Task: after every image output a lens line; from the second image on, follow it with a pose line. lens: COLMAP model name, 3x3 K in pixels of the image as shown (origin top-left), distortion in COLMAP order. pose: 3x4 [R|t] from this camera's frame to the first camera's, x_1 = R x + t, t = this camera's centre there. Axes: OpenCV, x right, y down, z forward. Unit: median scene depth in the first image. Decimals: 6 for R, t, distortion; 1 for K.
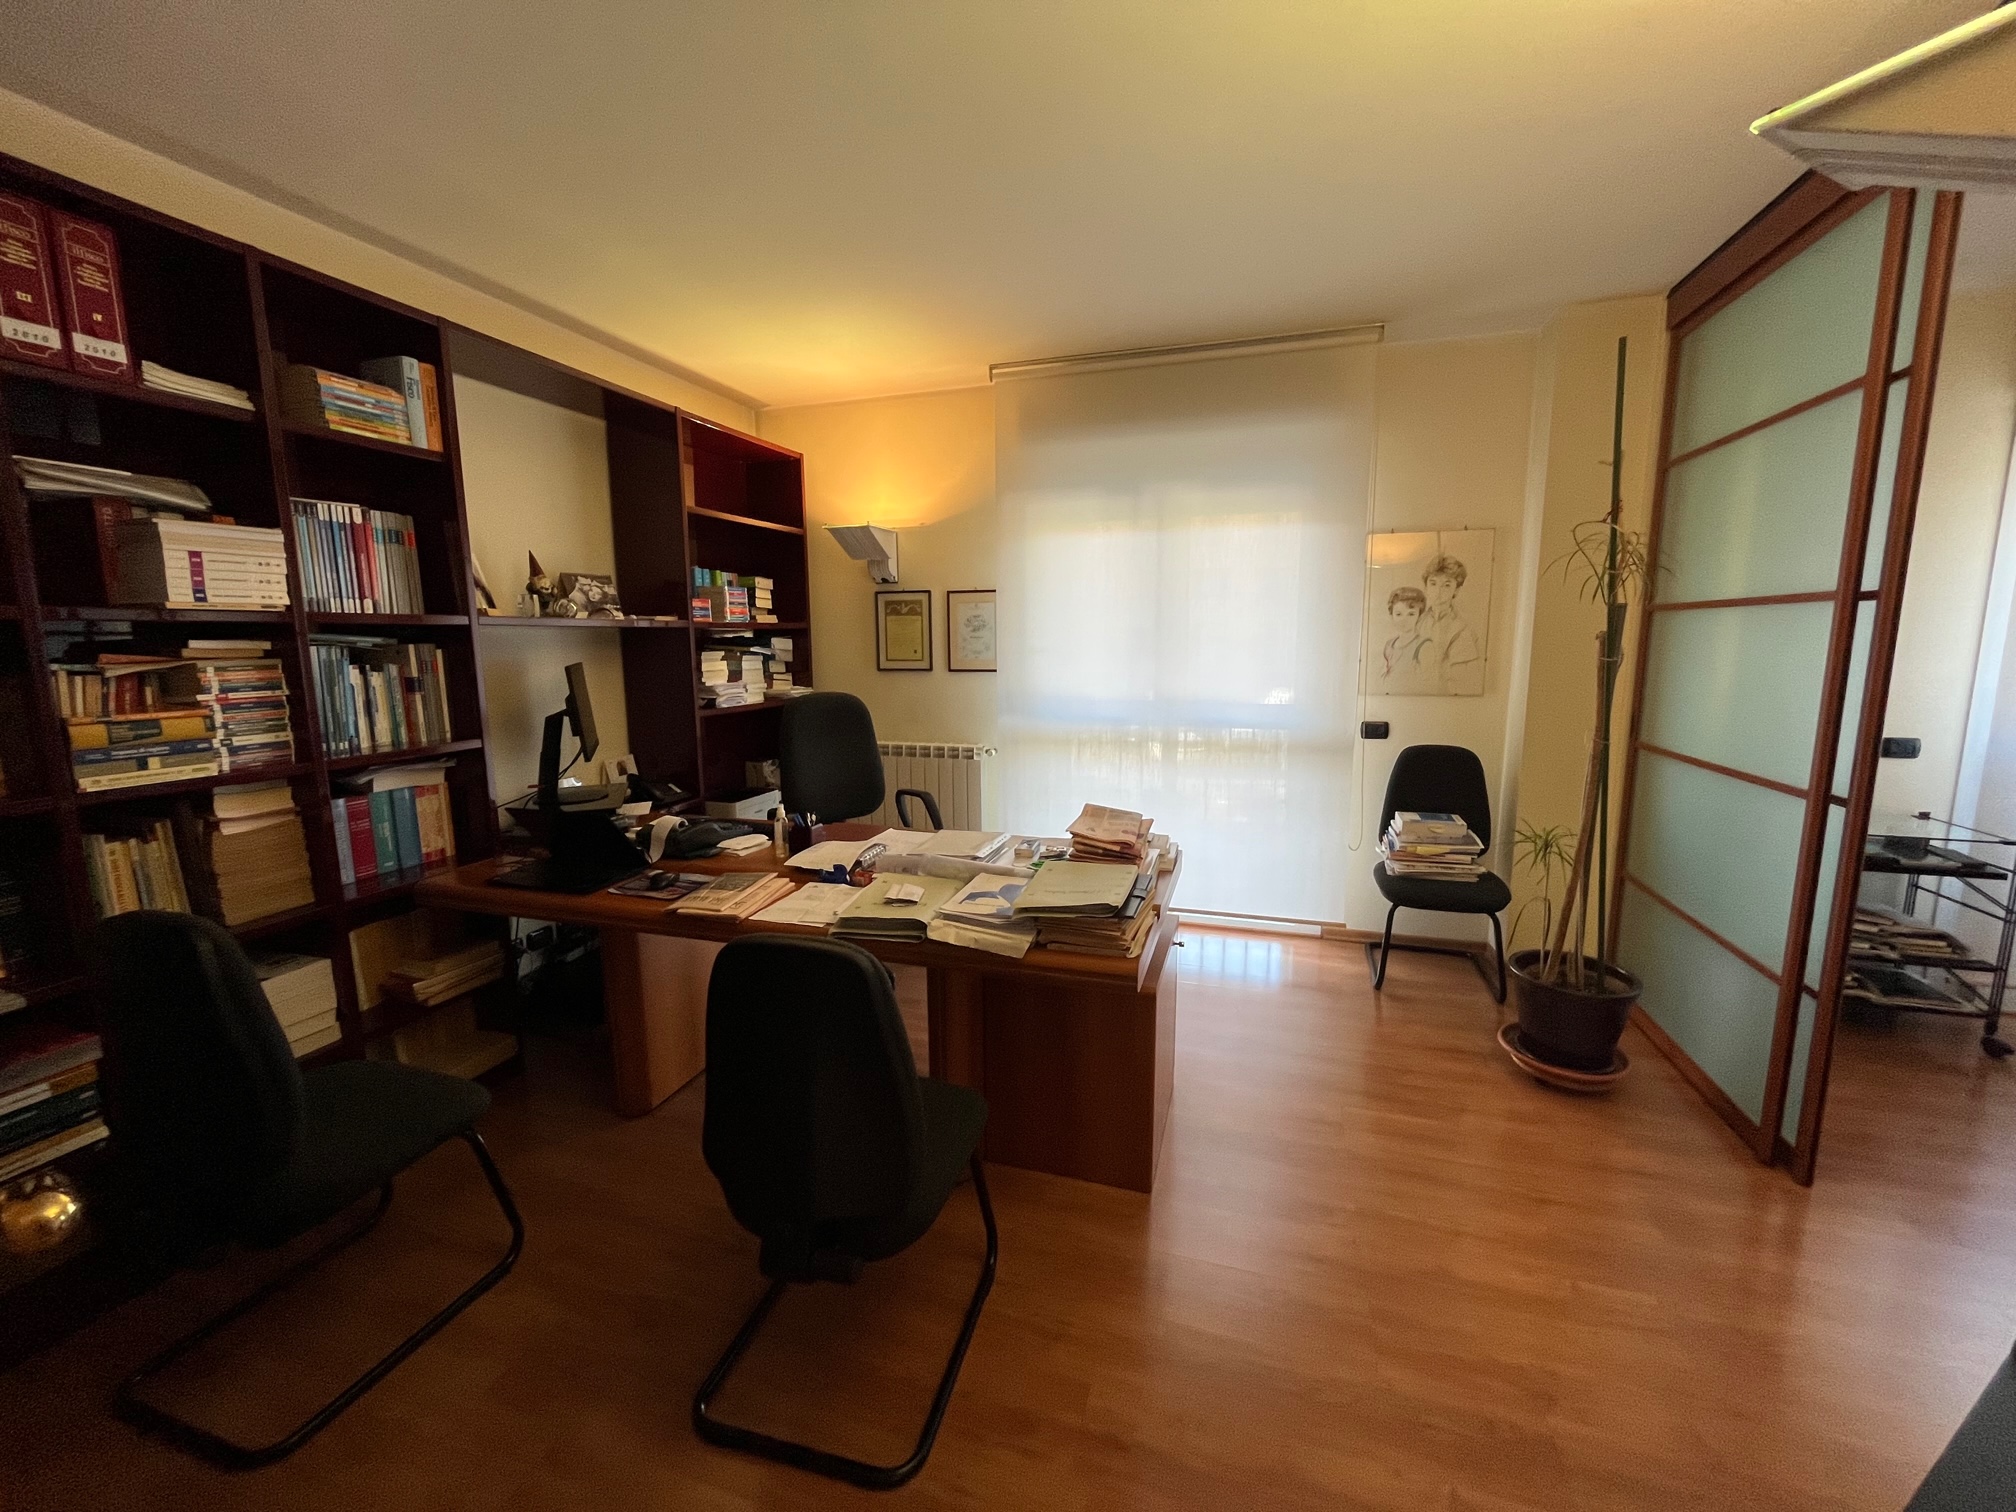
lens RADIAL K [[814.1, 0, 1008.0], [0, 814.1, 756.0], [0, 0, 1]] dist [0.001077, 0.000663]
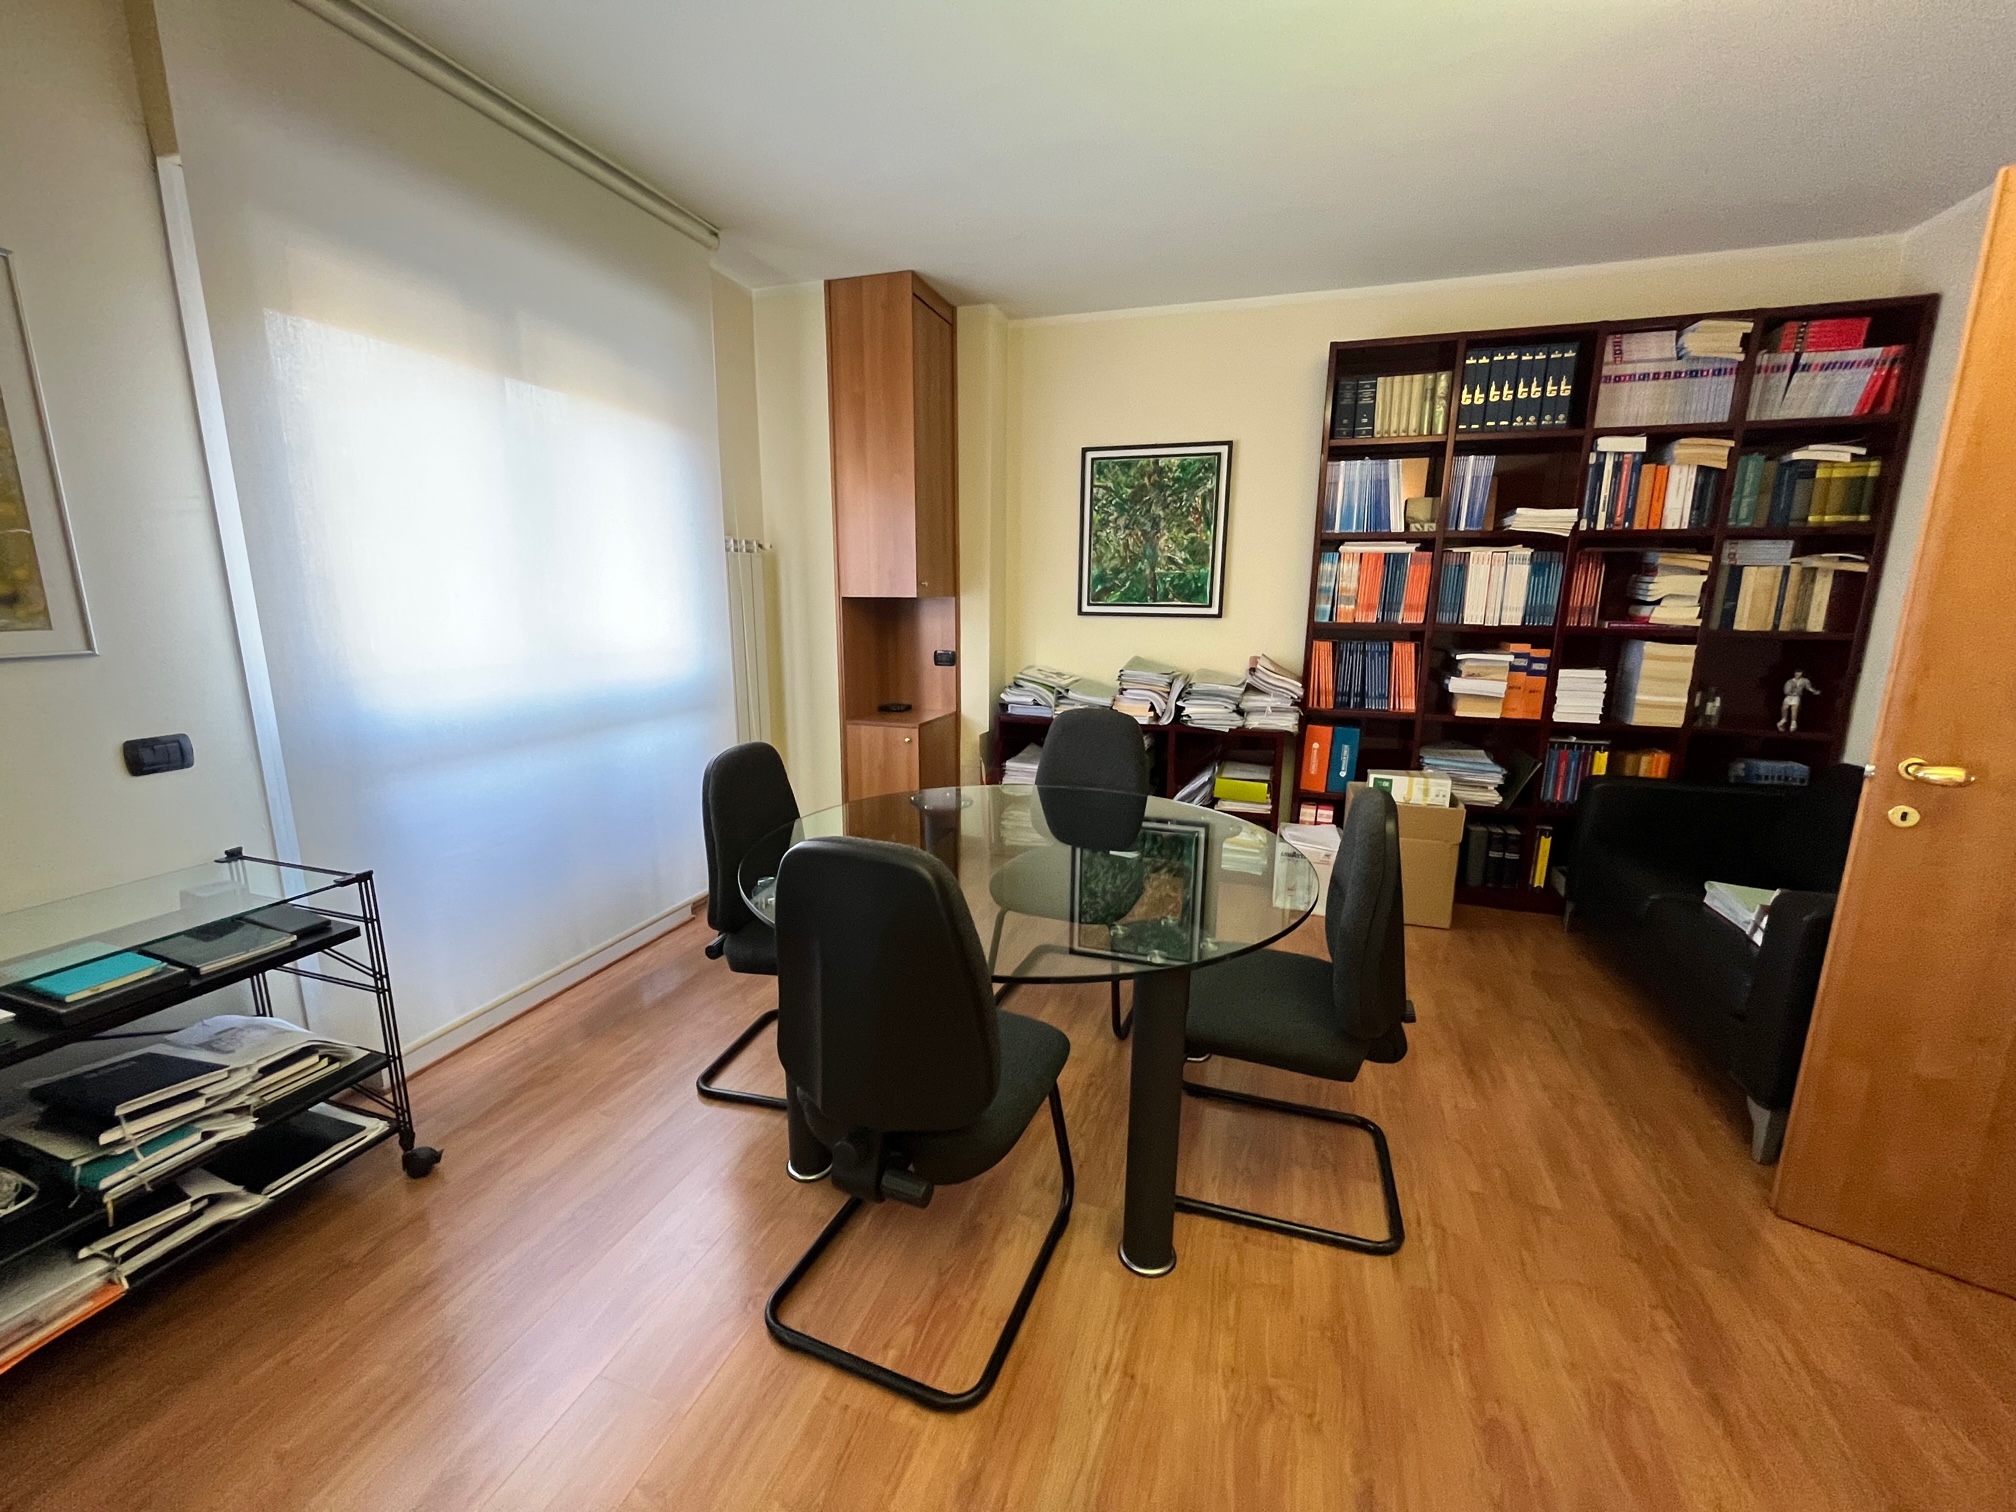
lens RADIAL K [[814.1, 0, 1008.0], [0, 814.1, 756.0], [0, 0, 1]] dist [0.001077, 0.000663]
pose [[0.008567, -0.193555, 0.981052, 0.413685], [0.137609, 0.971982, 0.190564, -0.027448], [-0.990450, 0.133369, 0.034962, 0.299760]]
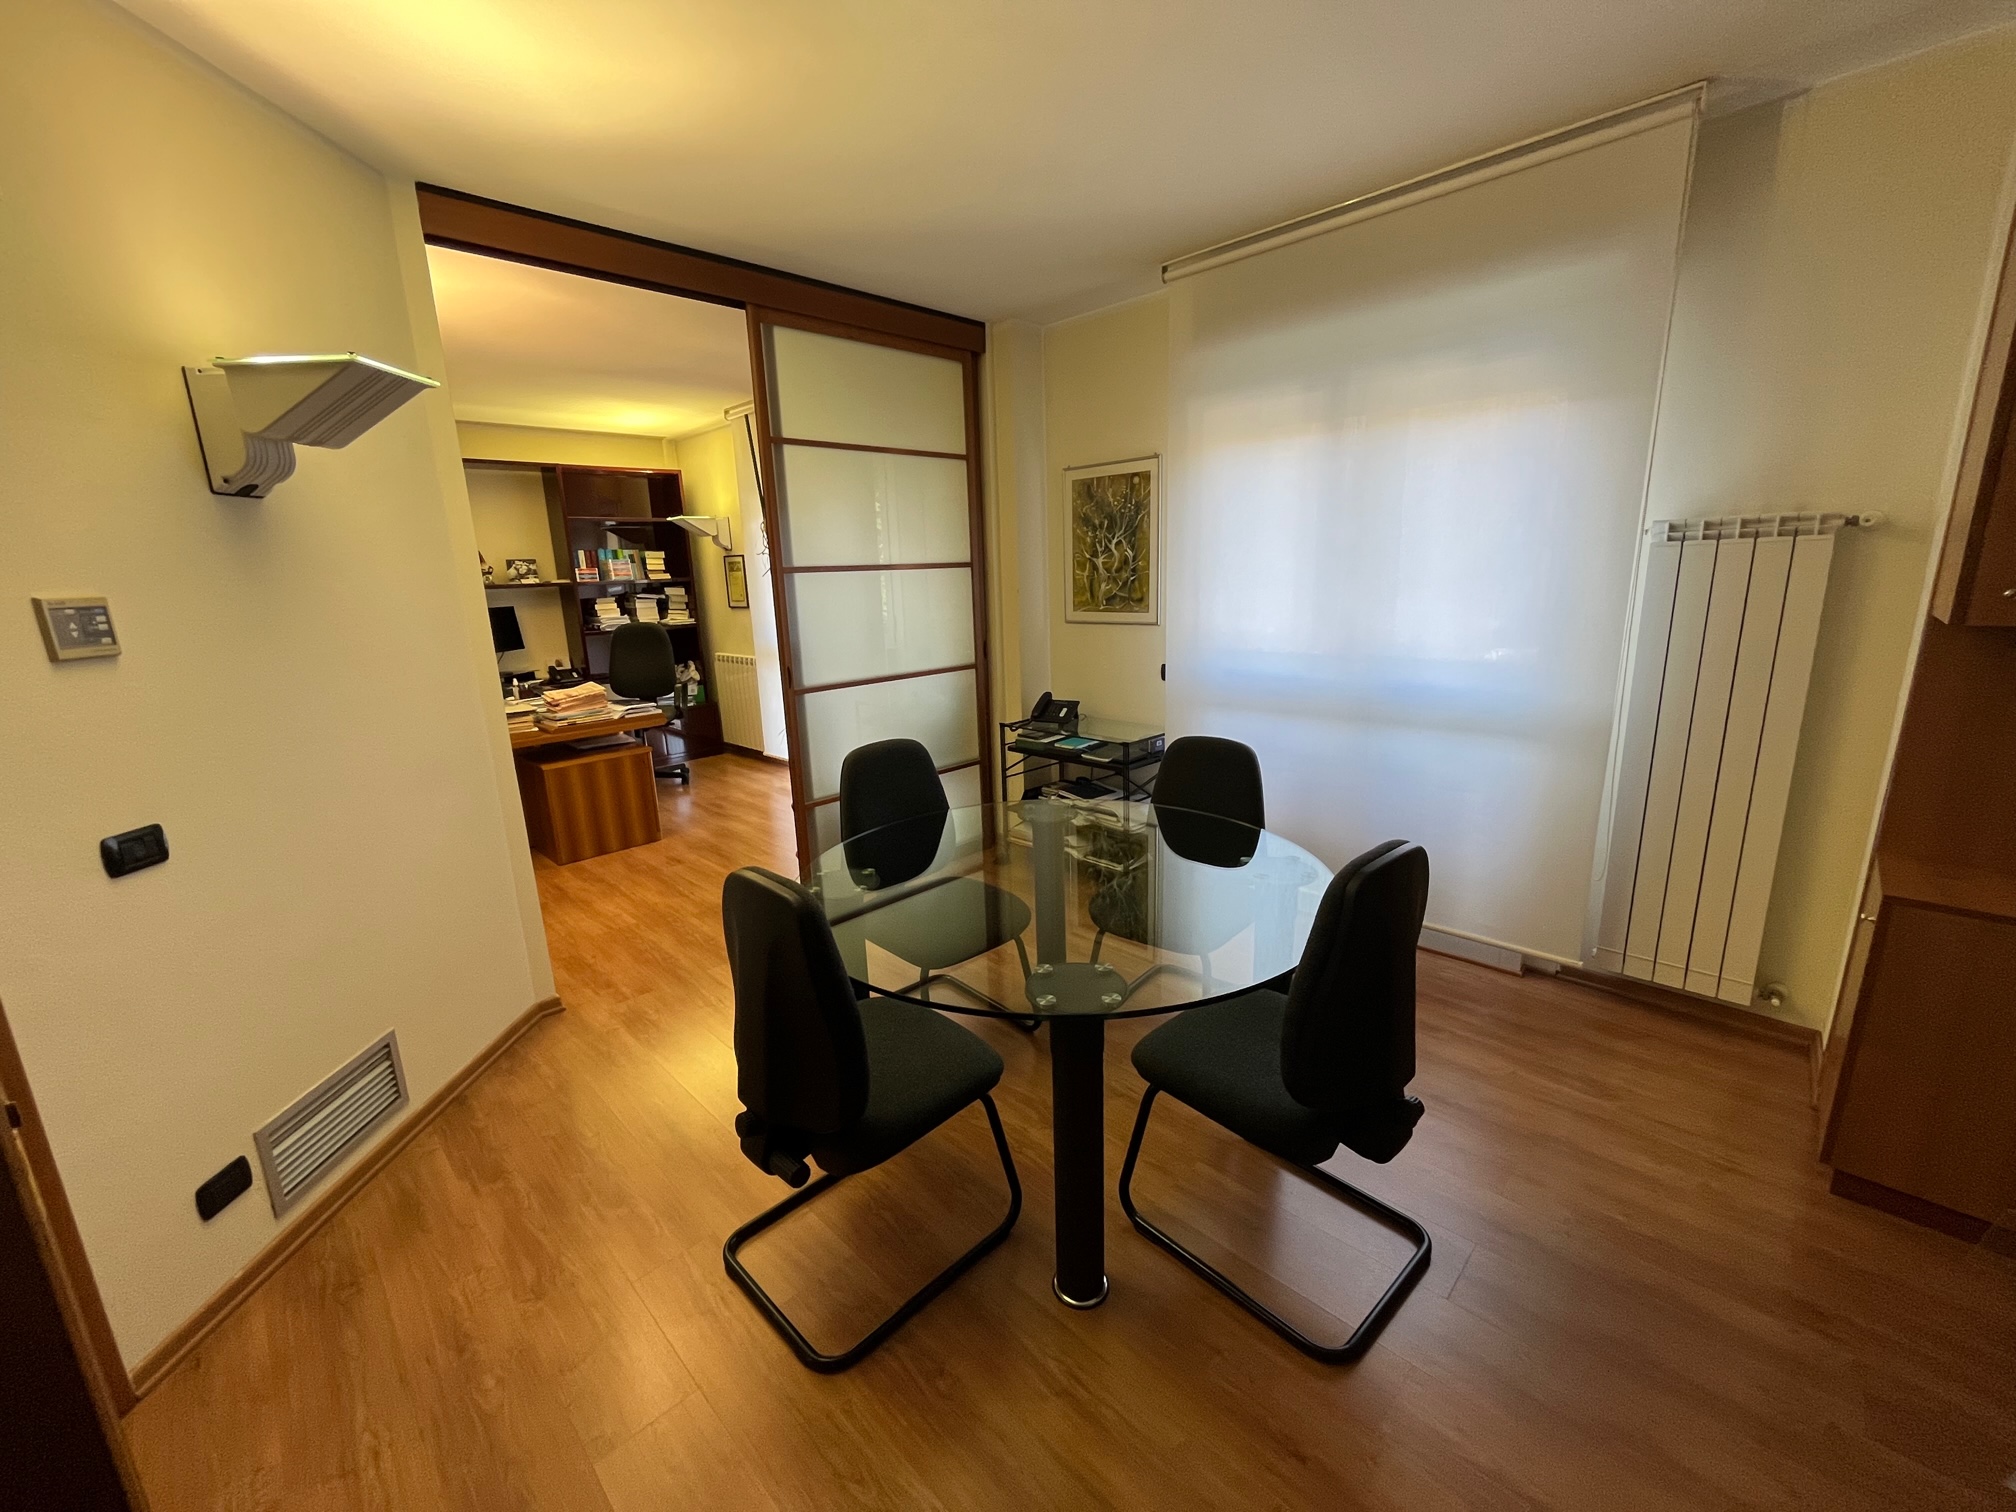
lens RADIAL K [[814.1, 0, 1008.0], [0, 814.1, 756.0], [0, 0, 1]] dist [0.001077, 0.000663]
pose [[0.890408, 0.078881, -0.448276, 1.118711], [-0.039288, 0.994512, 0.096963, 0.005778], [0.453465, -0.068725, 0.888621, -0.175028]]
